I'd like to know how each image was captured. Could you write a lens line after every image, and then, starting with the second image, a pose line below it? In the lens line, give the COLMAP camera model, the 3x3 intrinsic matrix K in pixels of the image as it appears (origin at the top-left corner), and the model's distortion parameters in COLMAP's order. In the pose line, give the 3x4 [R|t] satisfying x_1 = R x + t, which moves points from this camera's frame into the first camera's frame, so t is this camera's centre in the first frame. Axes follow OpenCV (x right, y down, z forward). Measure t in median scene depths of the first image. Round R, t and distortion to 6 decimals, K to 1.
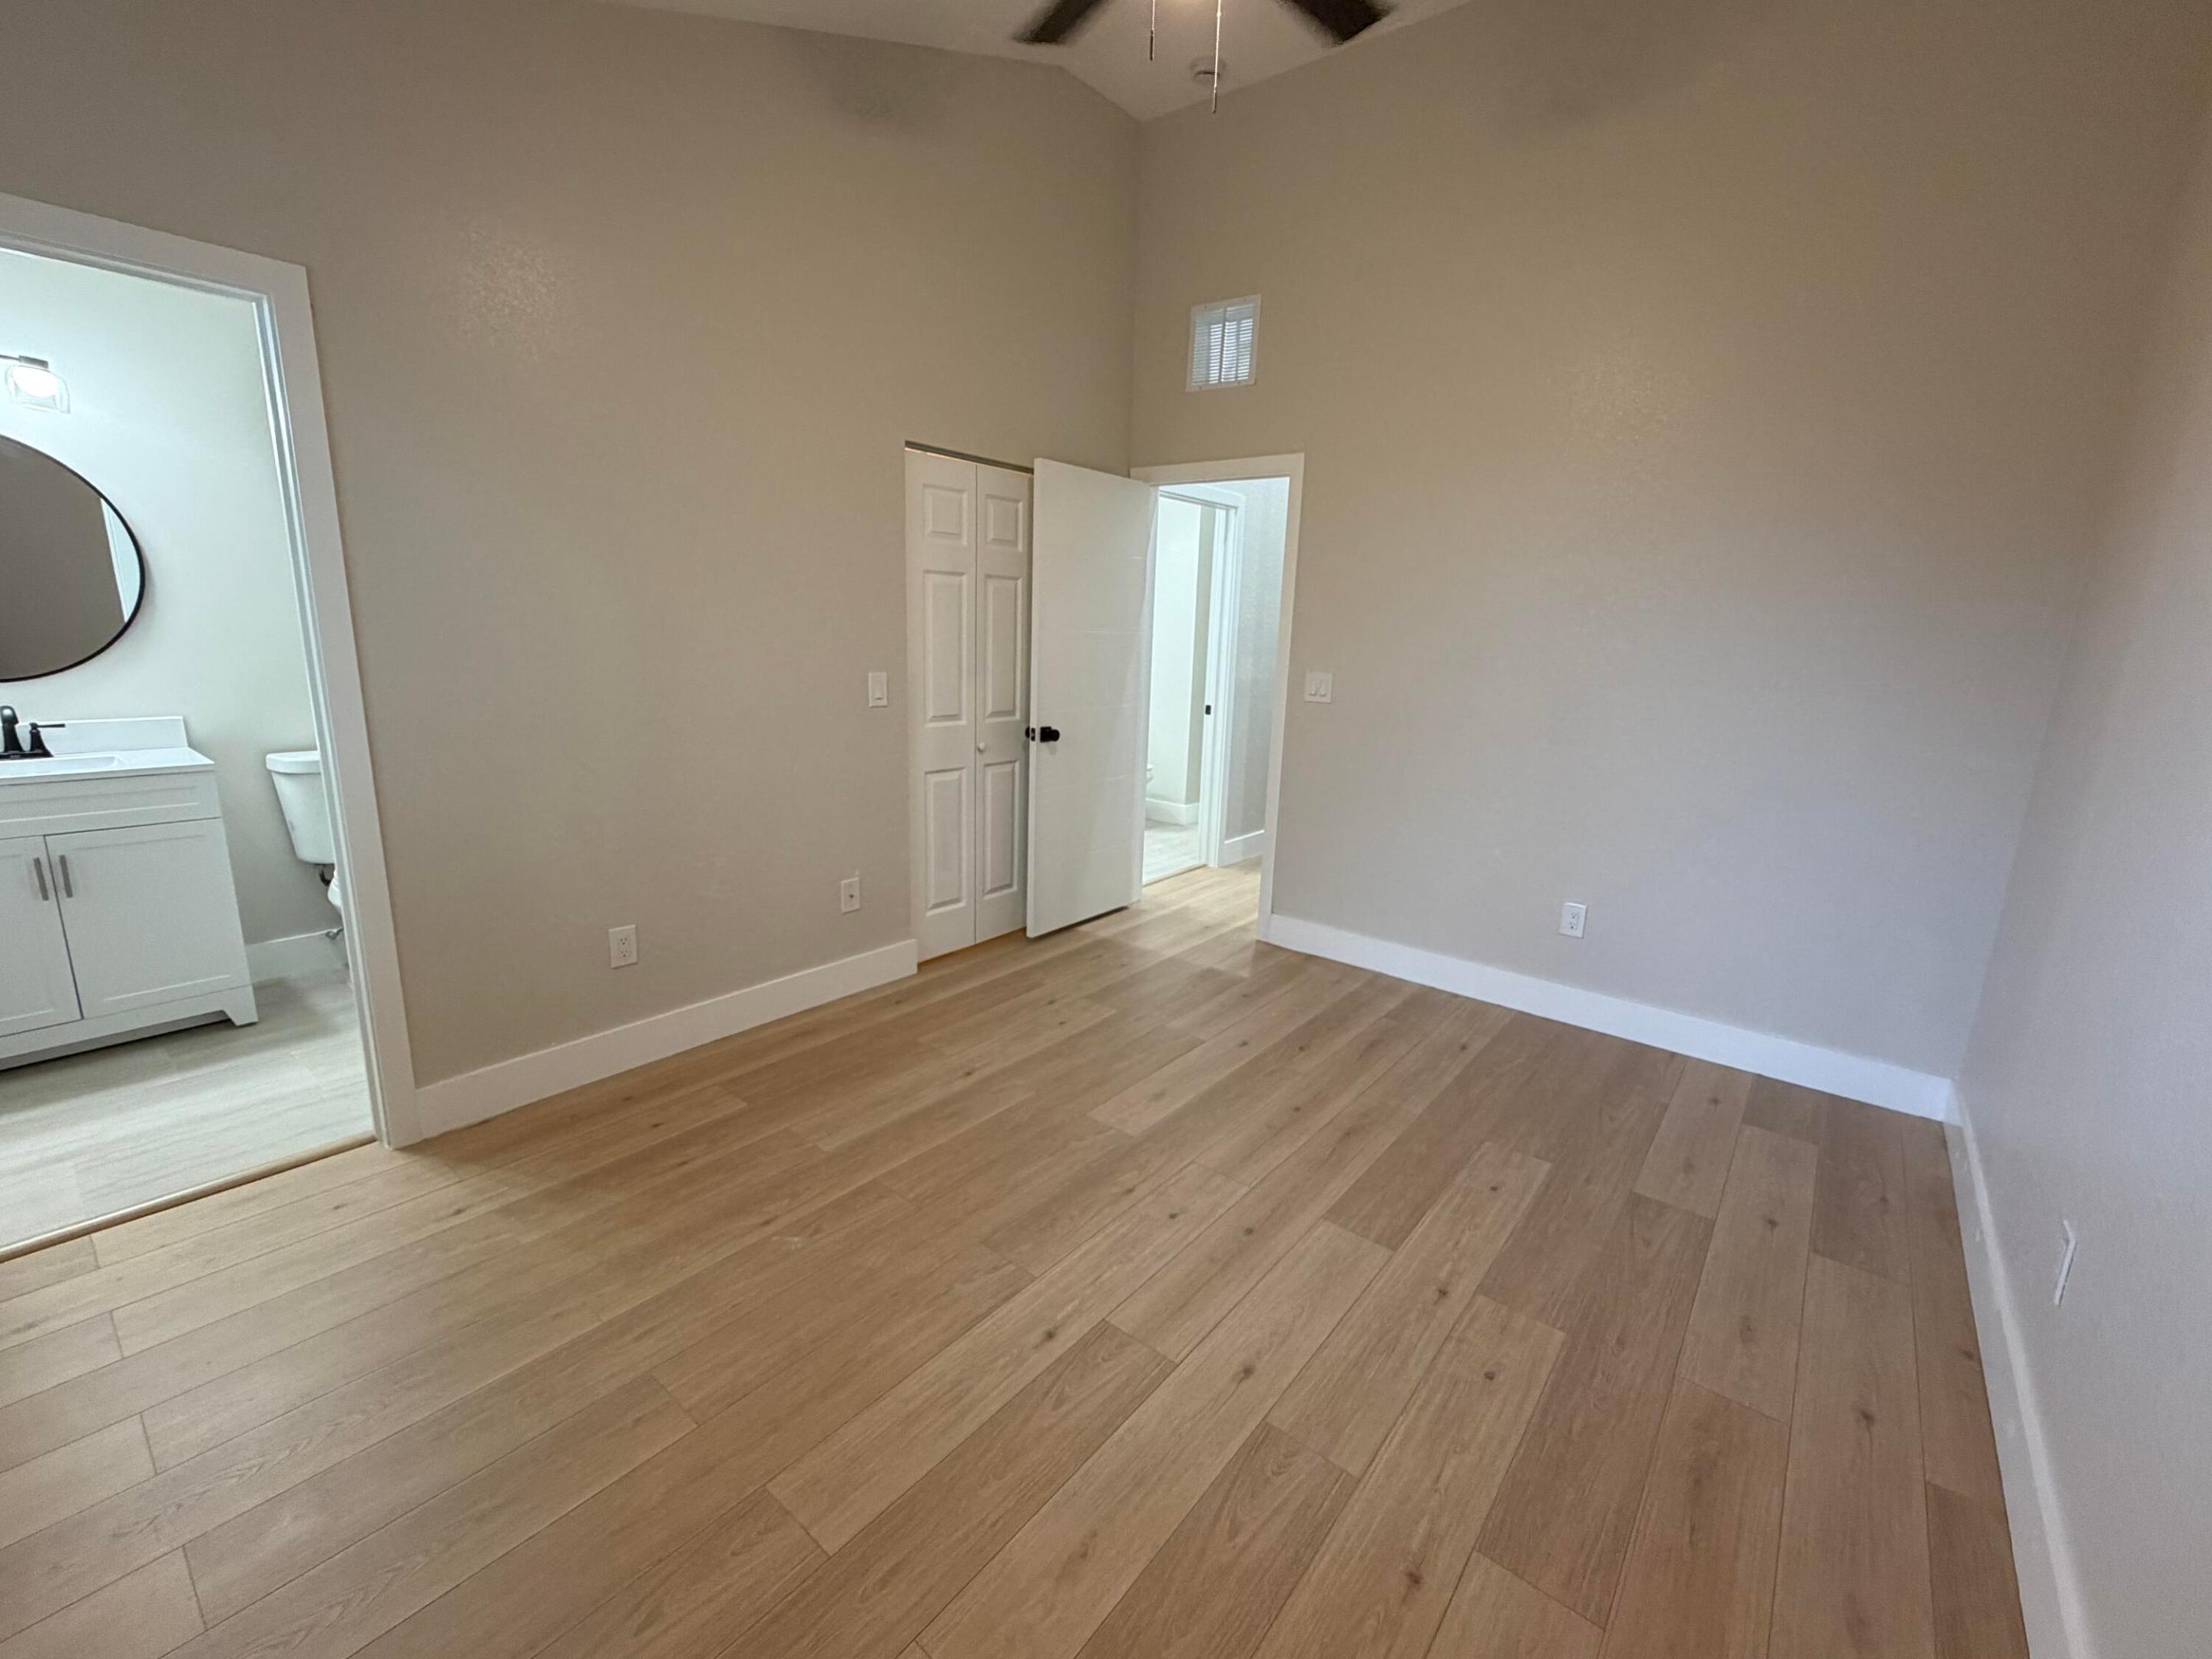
lens RADIAL K [[885.3, 0, 1051.7], [0, 885.3, 821.6], [0, 0, 1]] dist [0.003113, 0.000451]
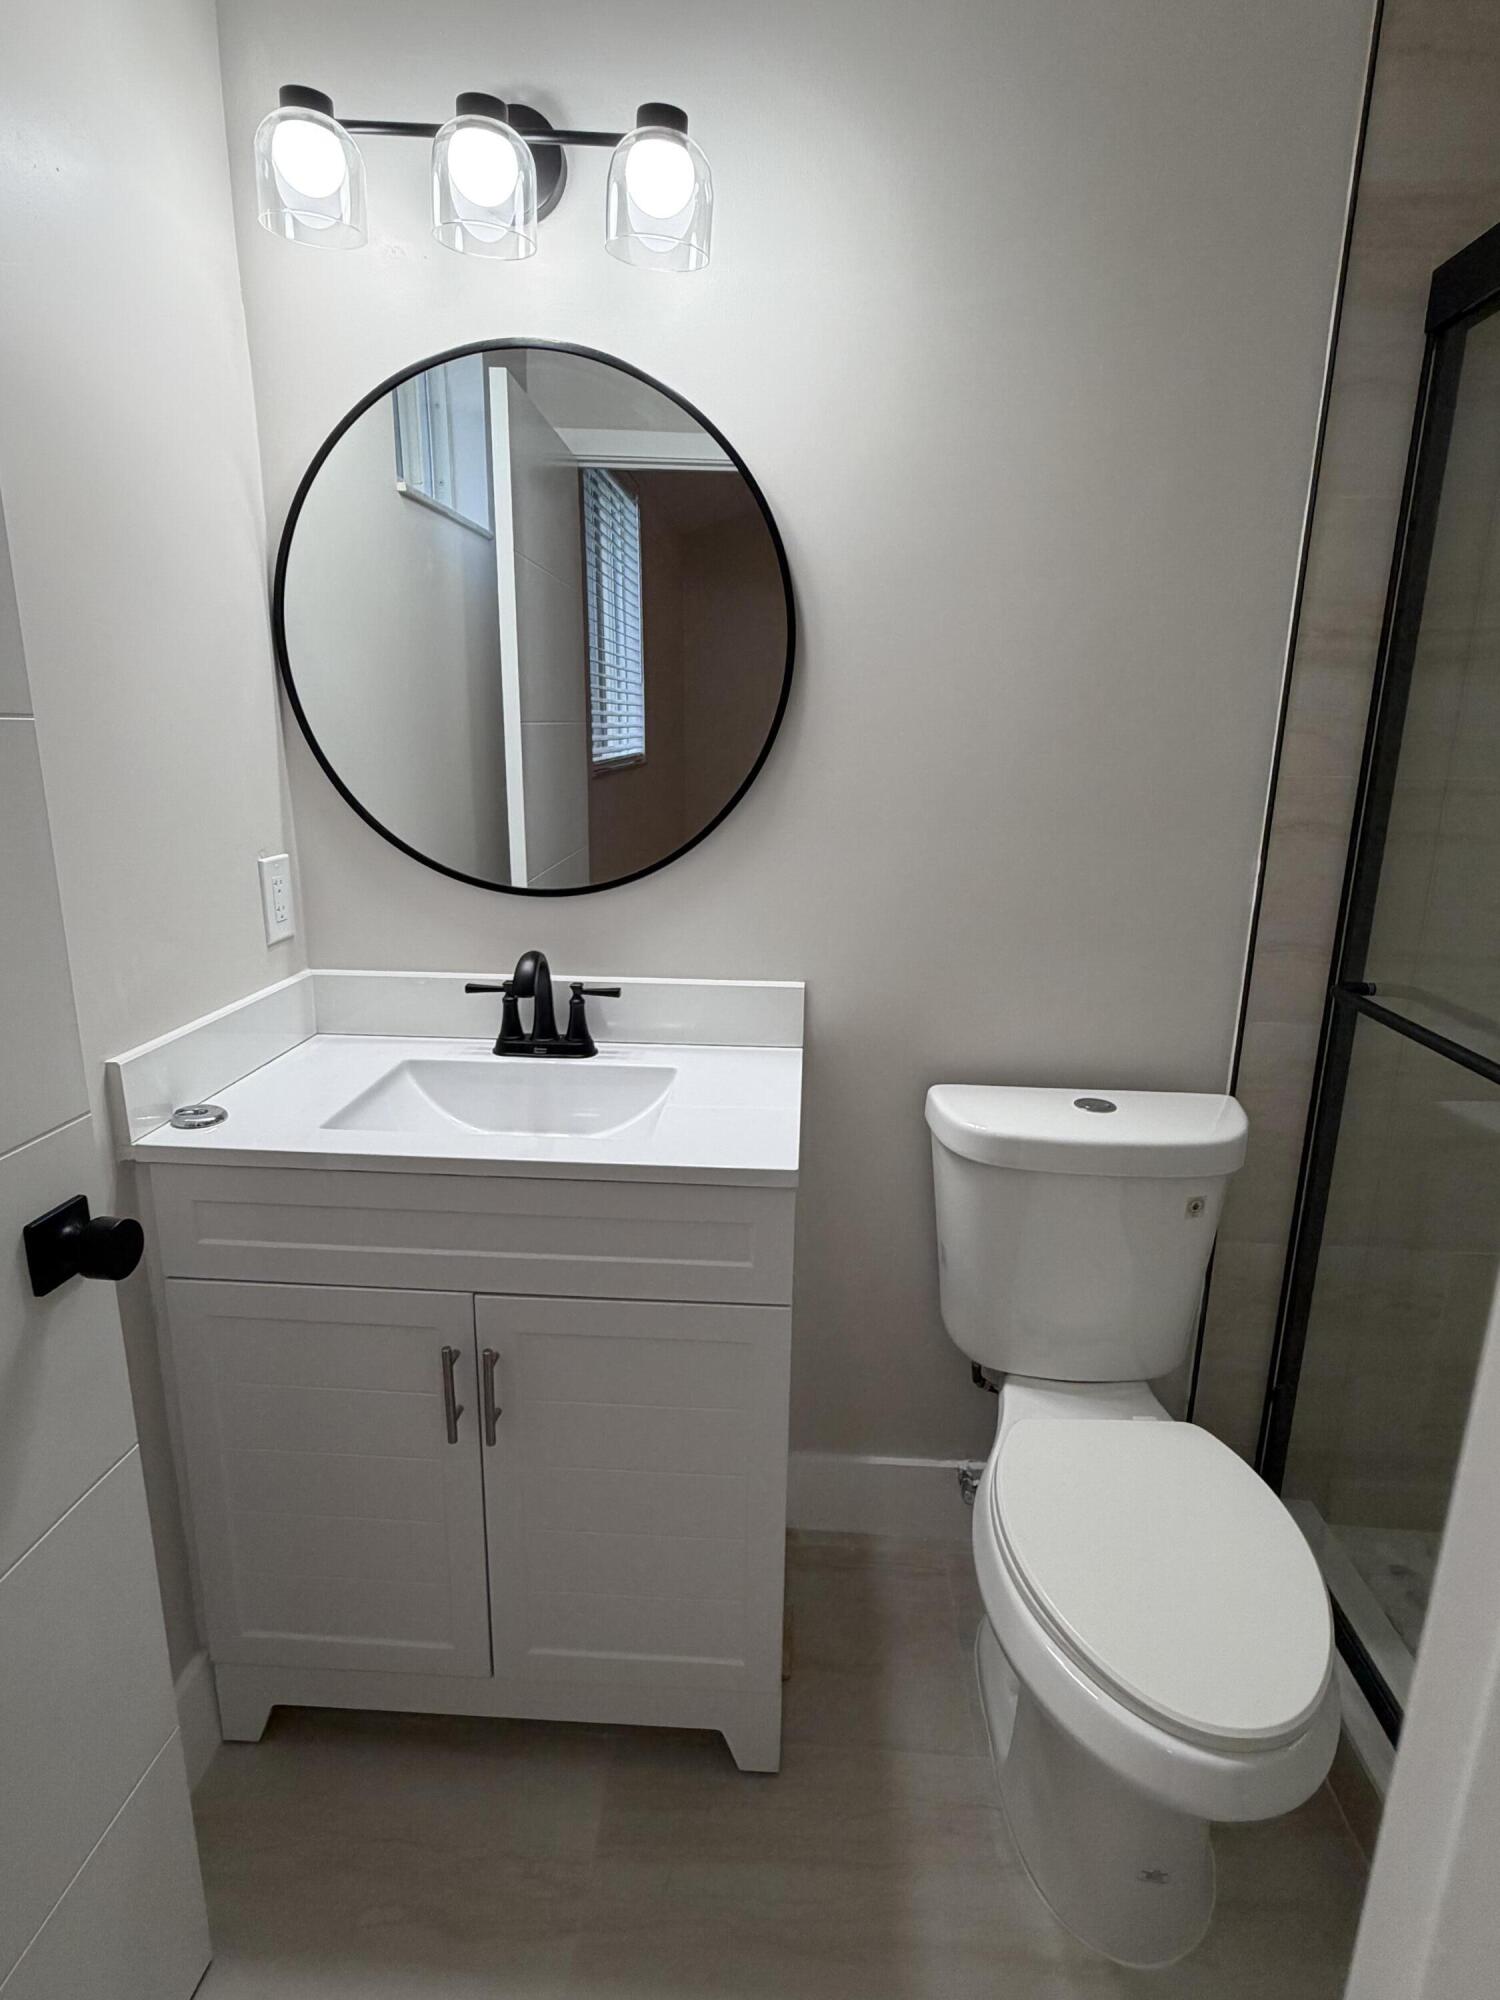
lens RADIAL K [[1042.8, 0, 749.5], [0, 1042.8, 986.3], [0, 0, 1]] dist [0.003460, 0.000192]
pose [[0.580076, 0.186245, -0.792985, -0.666423], [-0.176242, 0.979147, 0.101045, -0.190003], [0.795267, 0.081144, 0.600804, 0.761934]]
